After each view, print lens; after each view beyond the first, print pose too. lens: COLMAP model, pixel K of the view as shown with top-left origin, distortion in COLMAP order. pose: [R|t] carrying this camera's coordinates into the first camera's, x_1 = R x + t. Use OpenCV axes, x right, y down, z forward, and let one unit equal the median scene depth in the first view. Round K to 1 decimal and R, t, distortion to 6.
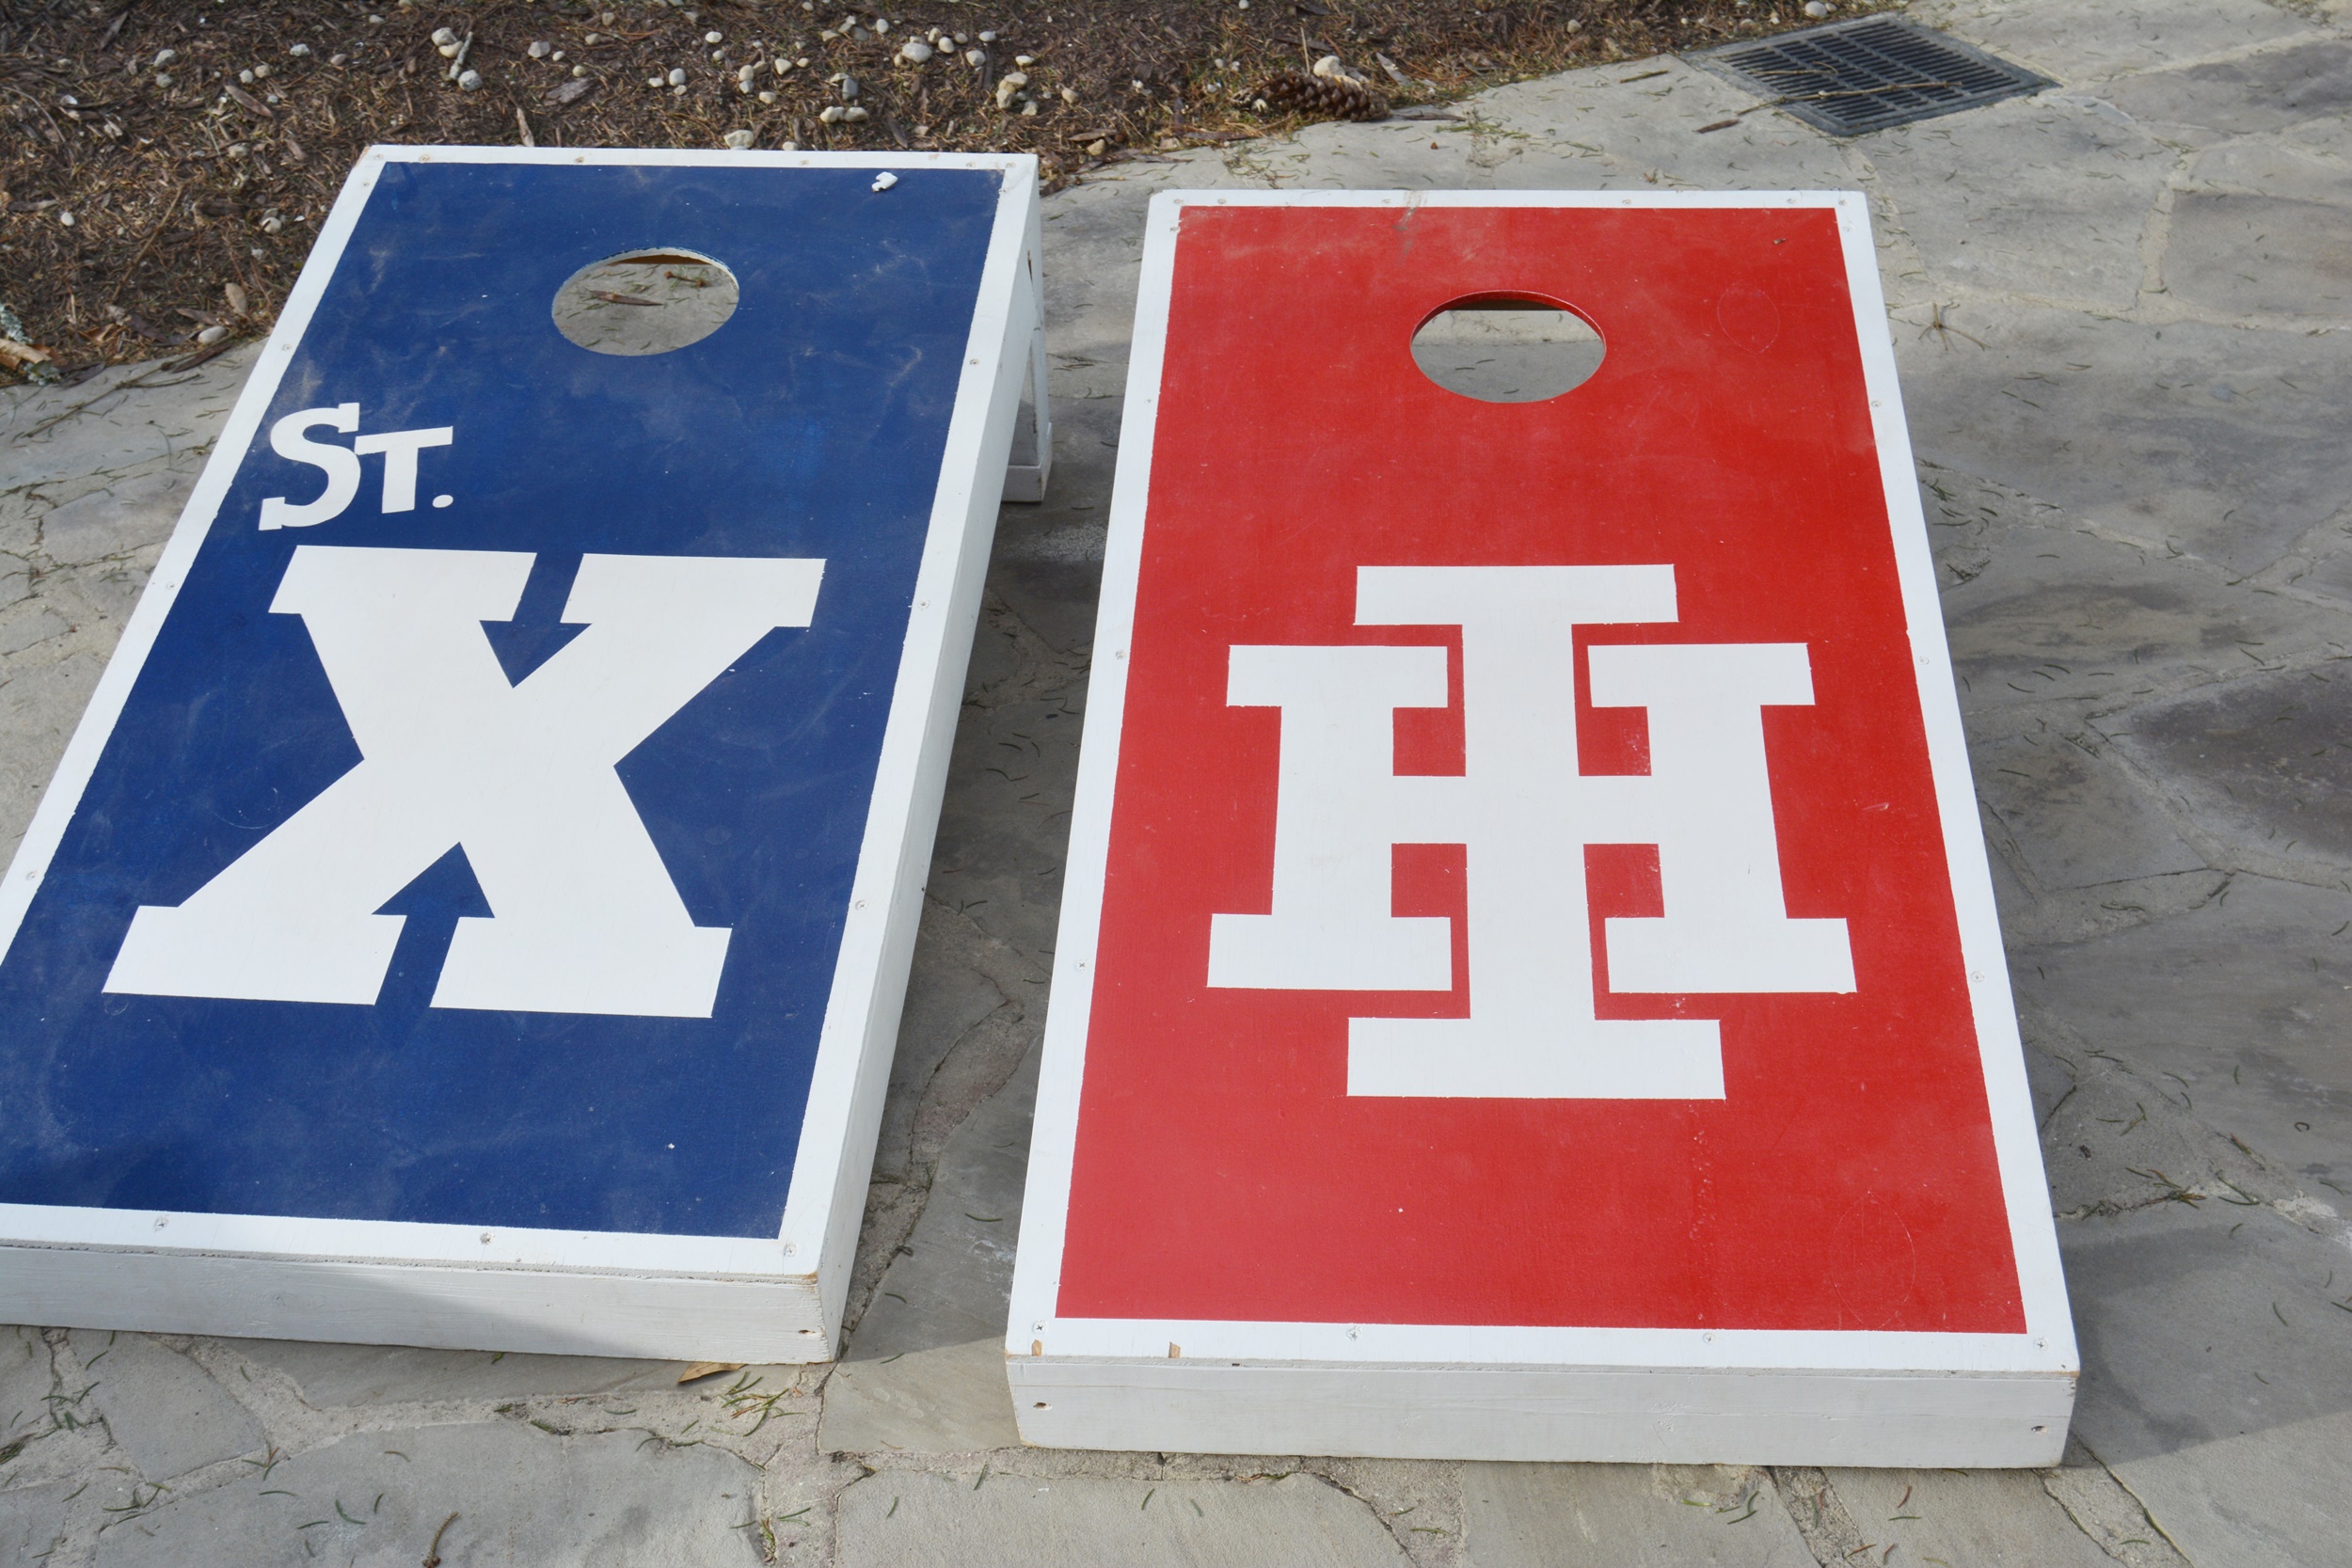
lens RADIAL K [[3026.6, 0, 1185.1], [0, 3026.6, 779.5], [0, 0, 1]] dist [-0.054324, 0.020948]
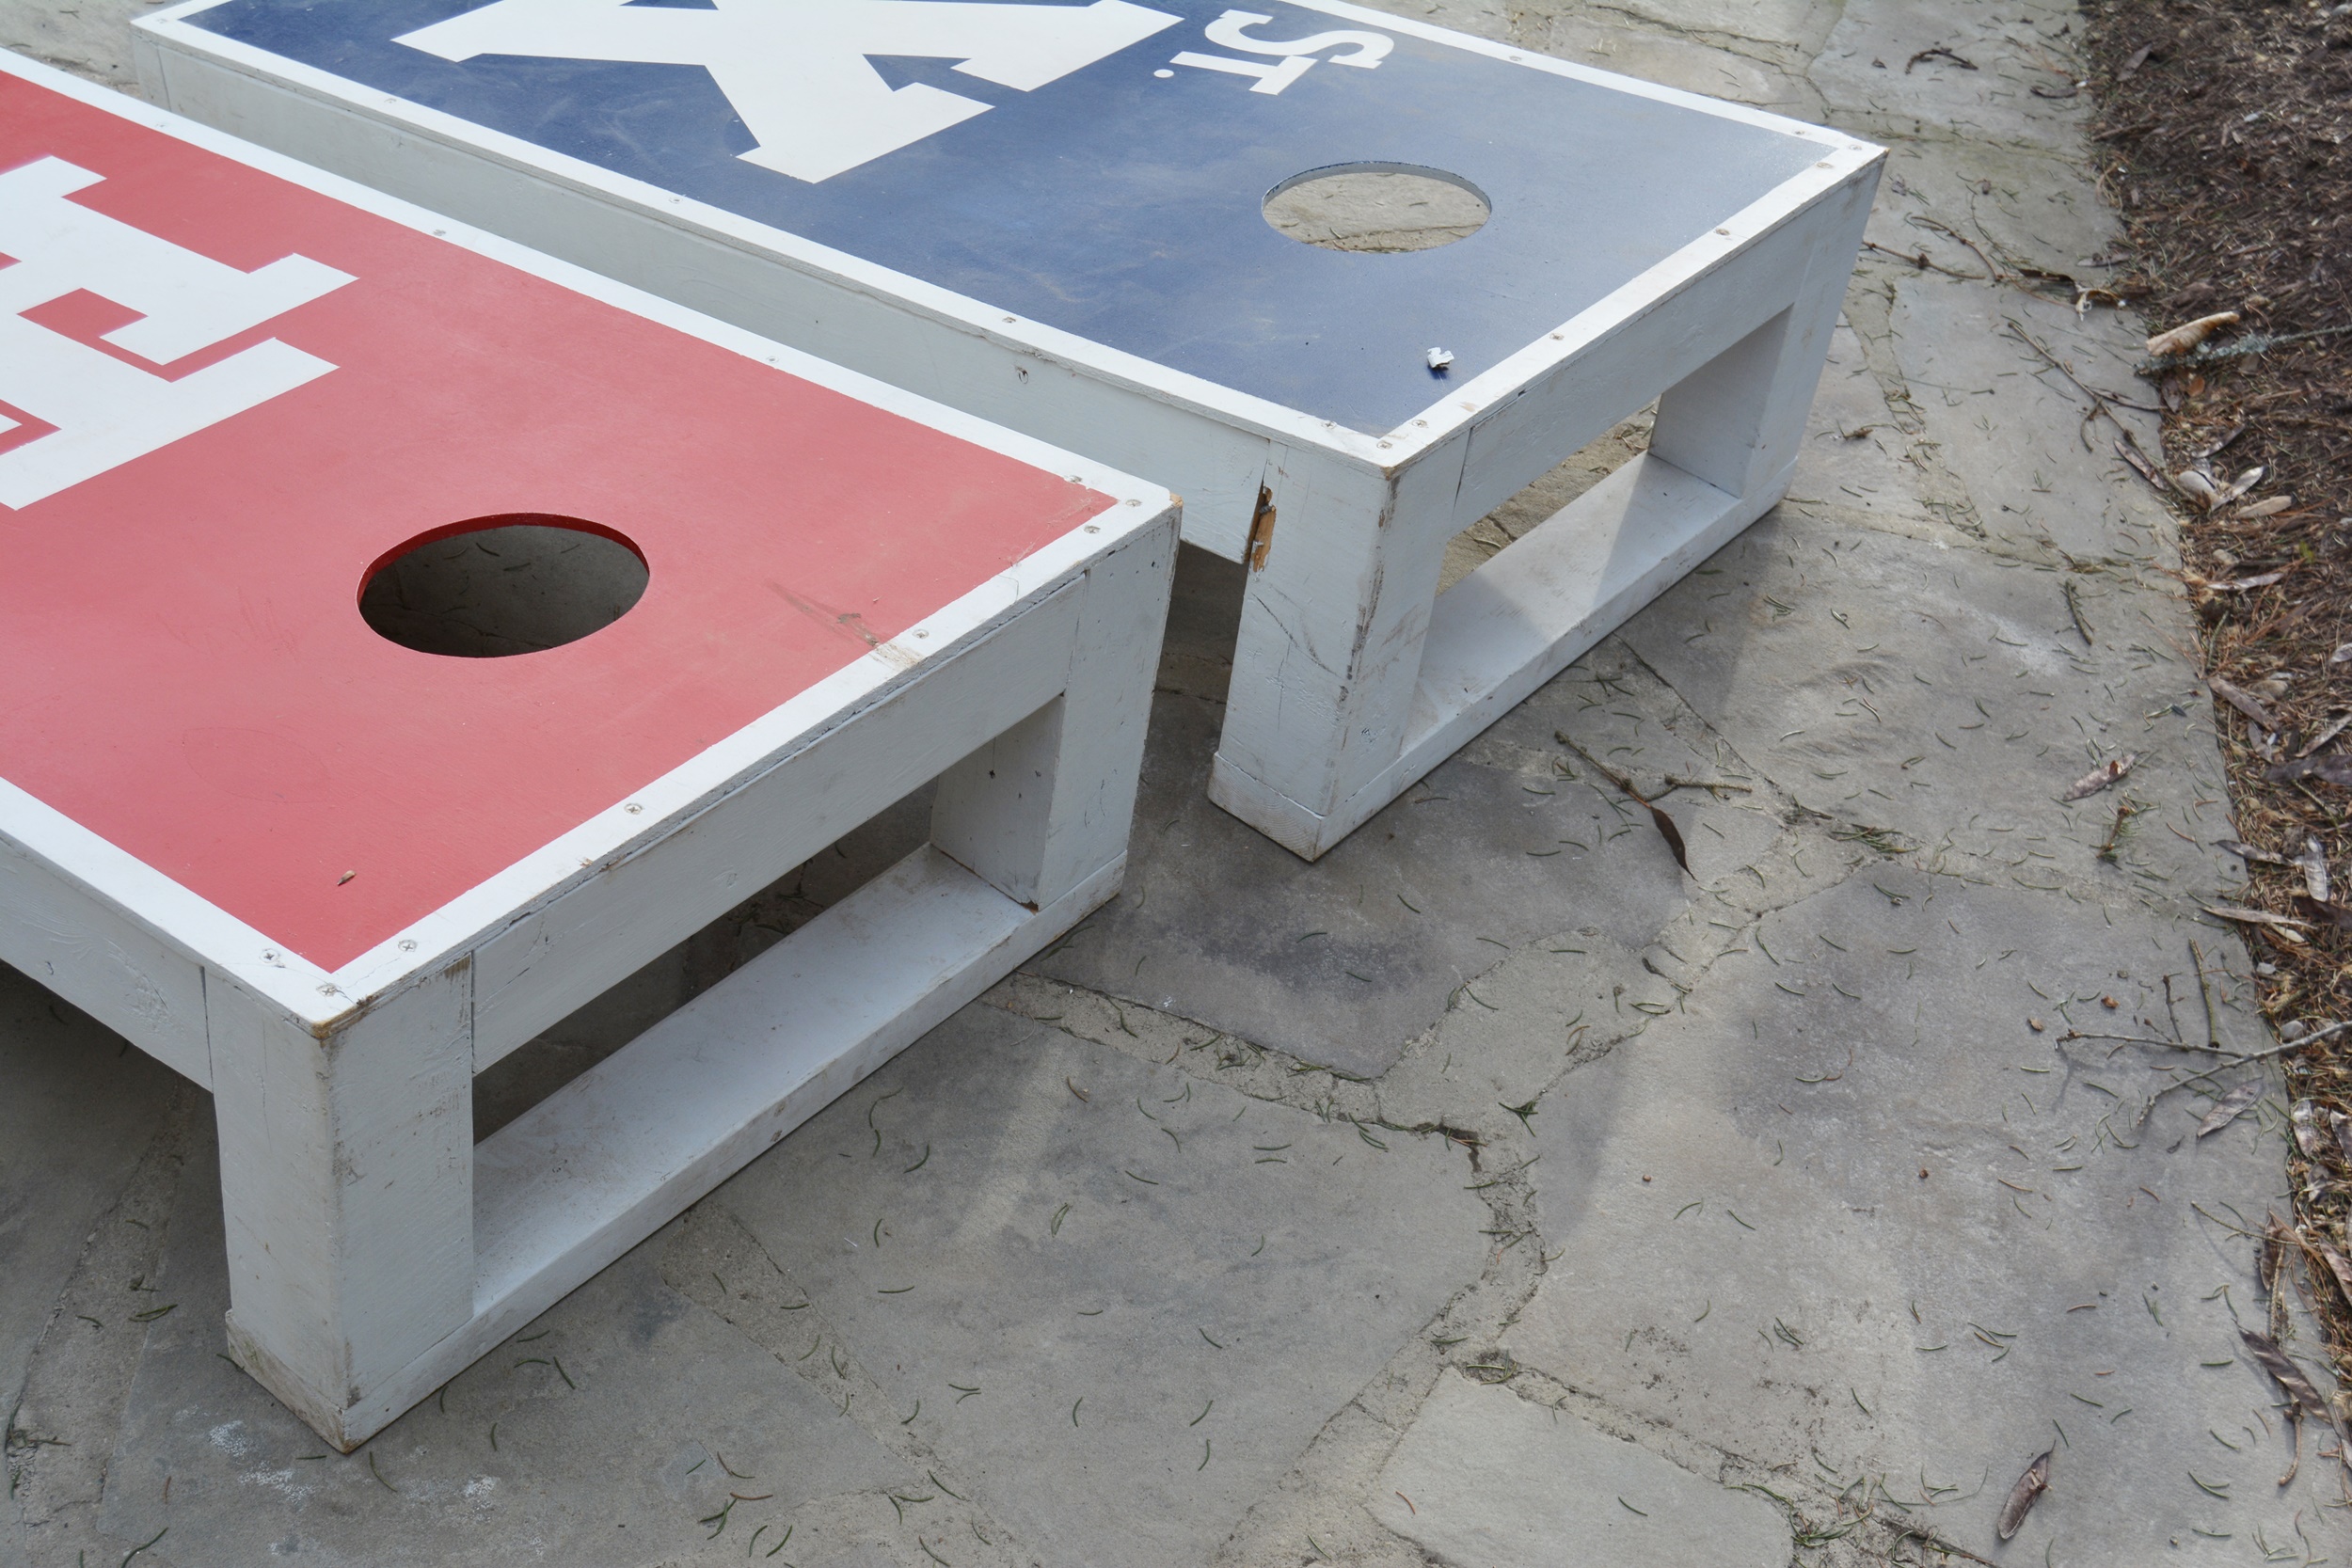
lens RADIAL K [[3026.6, 0, 1185.1], [0, 3026.6, 779.5], [0, 0, 1]] dist [-0.054324, 0.020948]
pose [[-0.564397, 0.490440, -0.664021, 0.506115], [-0.556354, 0.368268, 0.744882, -0.737679], [0.609858, 0.789840, 0.065009, 1.126870]]
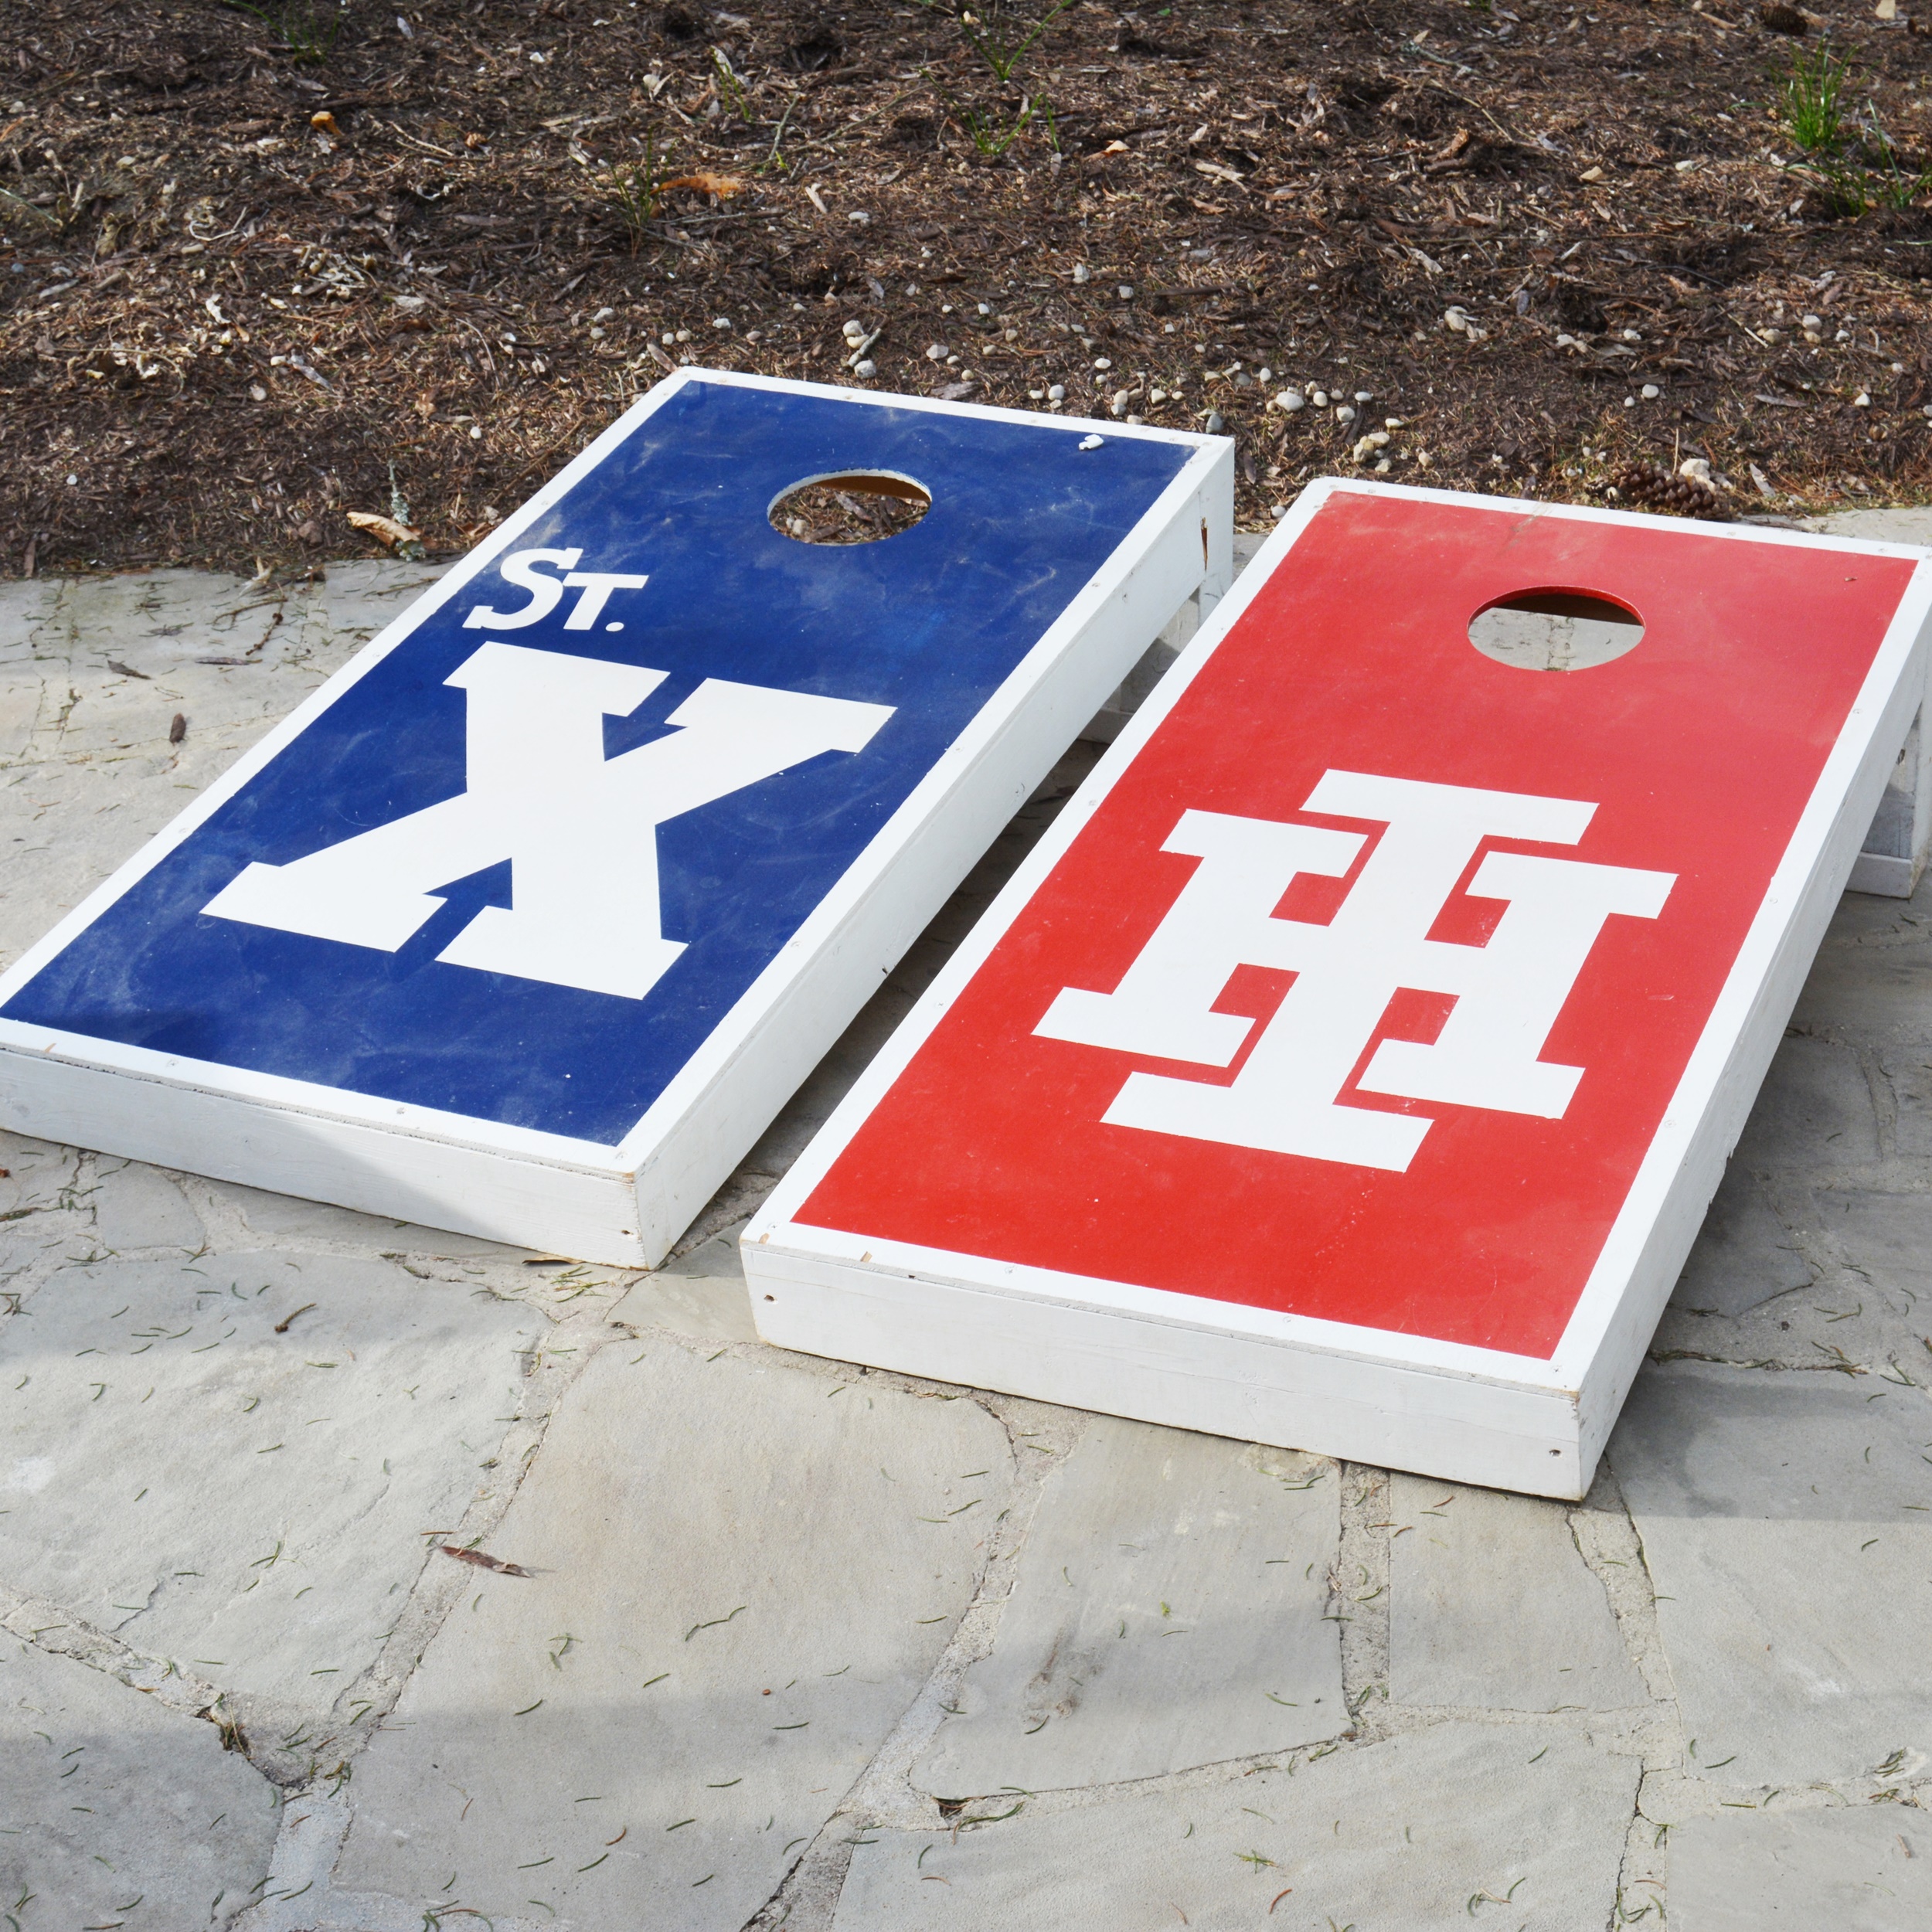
lens RADIAL K [[3746.9, 0, 1226.3], [0, 3746.9, 964.5], [0, 0, 1]] dist [-0.076429, 0.219554]
pose [[0.956851, 0.150463, -0.248590, 0.361120], [-0.186835, 0.973785, -0.129750, 0.179227], [0.222551, 0.170597, 0.959879, -0.314182]]
